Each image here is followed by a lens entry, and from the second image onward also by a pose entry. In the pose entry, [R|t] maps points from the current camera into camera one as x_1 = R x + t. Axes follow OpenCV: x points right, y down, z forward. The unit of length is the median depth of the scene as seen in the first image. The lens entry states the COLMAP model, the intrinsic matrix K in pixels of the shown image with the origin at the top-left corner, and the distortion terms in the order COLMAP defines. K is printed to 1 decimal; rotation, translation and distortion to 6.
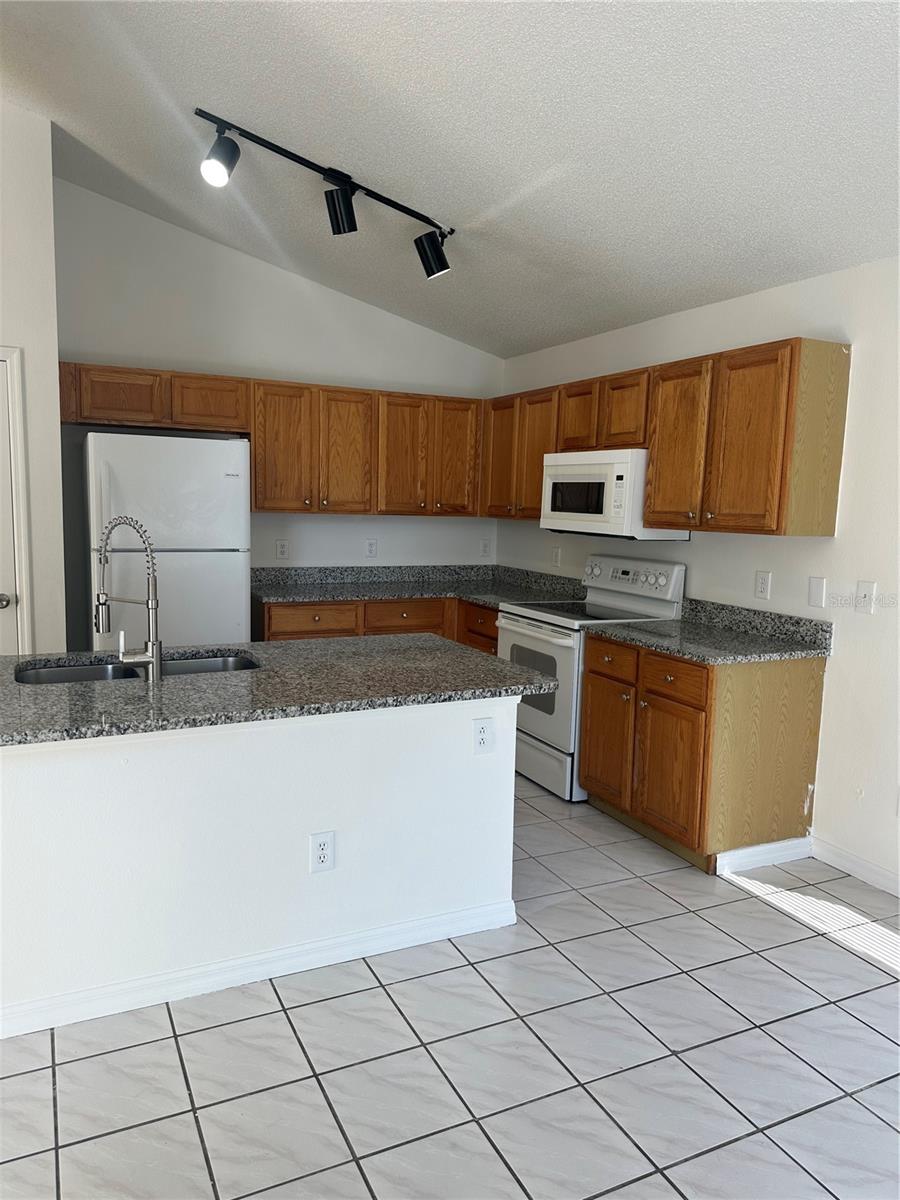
lens RADIAL K [[838.2, 0, 441.5], [0, 838.2, 605.8], [0, 0, 1]] dist [0.051896, -0.052321]
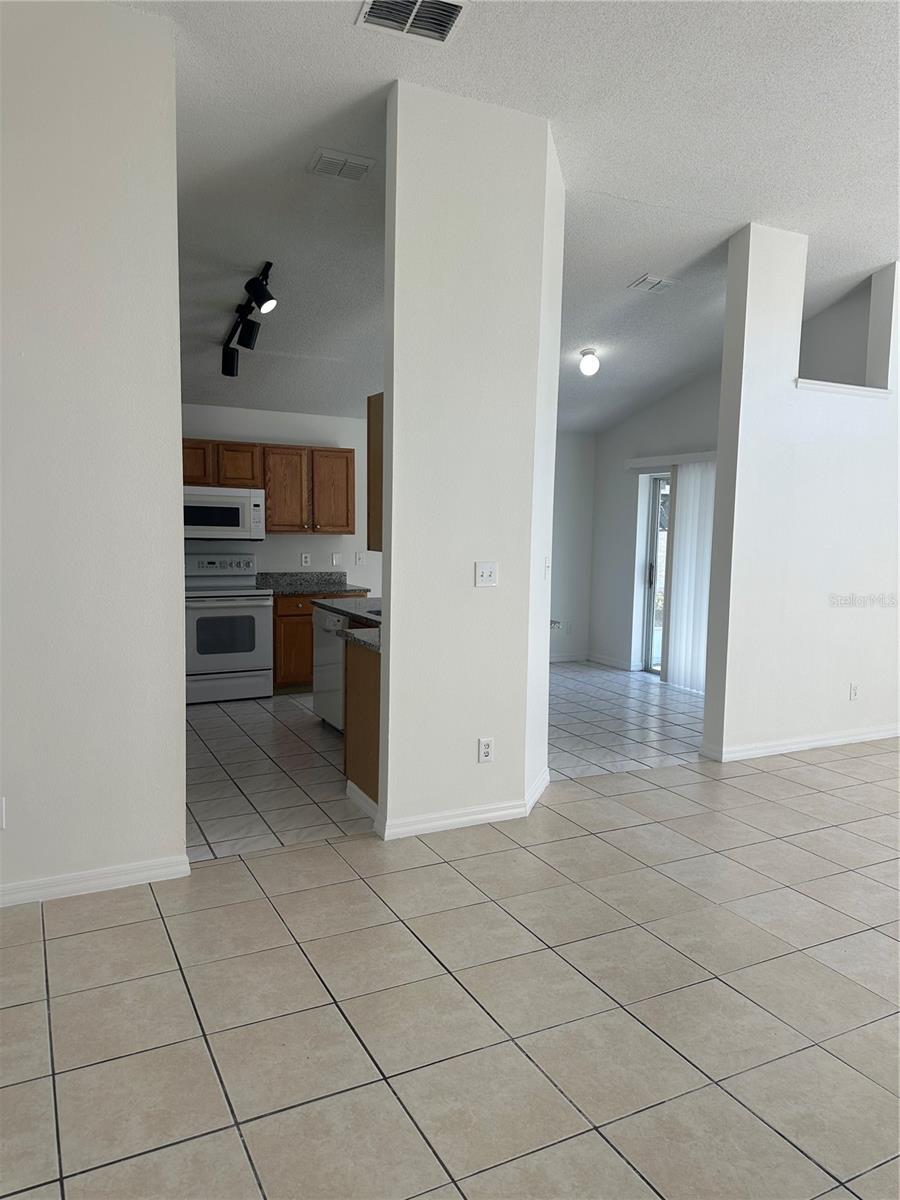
lens RADIAL K [[838.2, 0, 445.6], [0, 838.2, 608.5], [0, 0, 1]] dist [0.051896, -0.052321]
pose [[-0.023746, -0.127166, 0.991597, -1.628759], [0.109428, 0.985586, 0.129016, -0.131435], [-0.993711, 0.111572, -0.009488, 0.692522]]
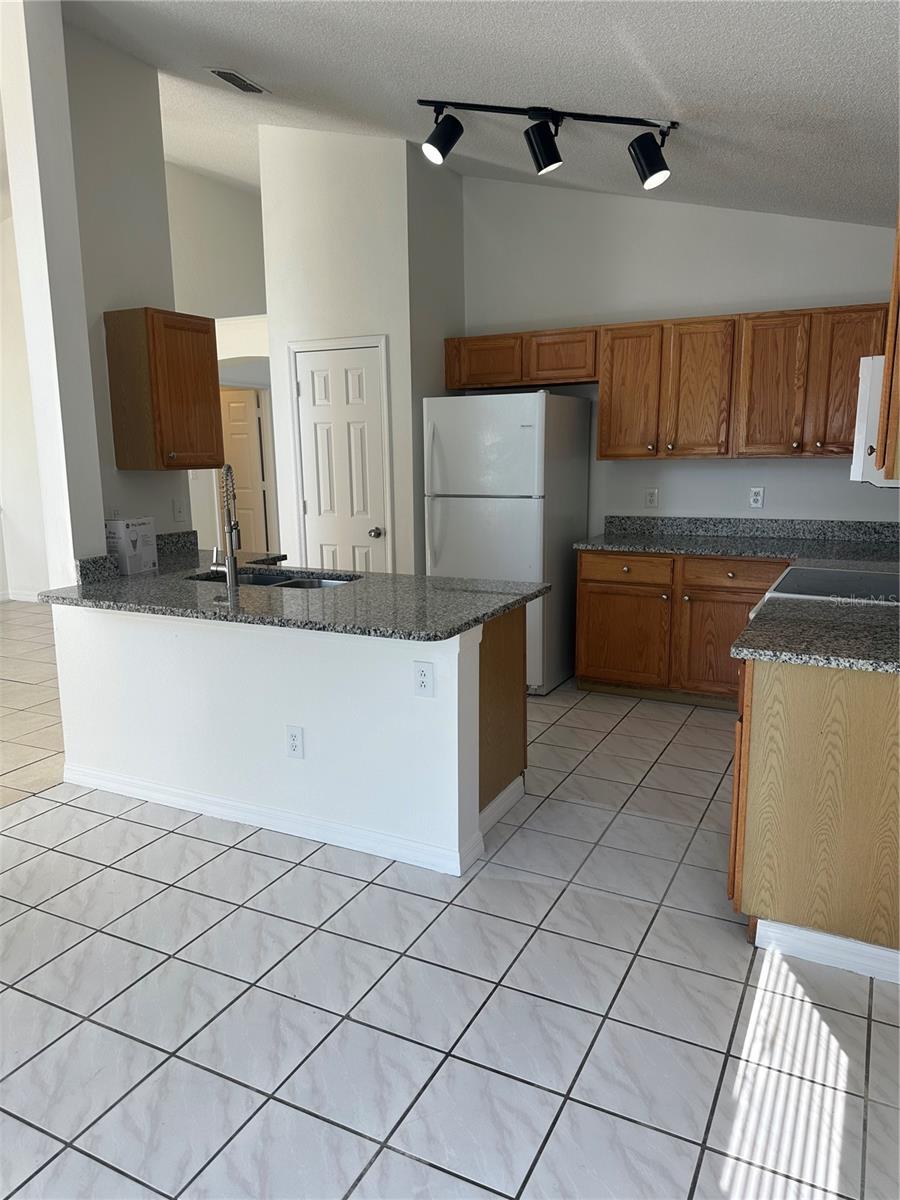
lens RADIAL K [[838.2, 0, 446.7], [0, 838.2, 608.3], [0, 0, 1]] dist [0.051896, -0.052321]
pose [[0.603296, 0.118676, -0.788638, 0.580915], [-0.073487, 0.992932, 0.093202, -0.017052], [0.794124, 0.001726, 0.607753, 0.280854]]
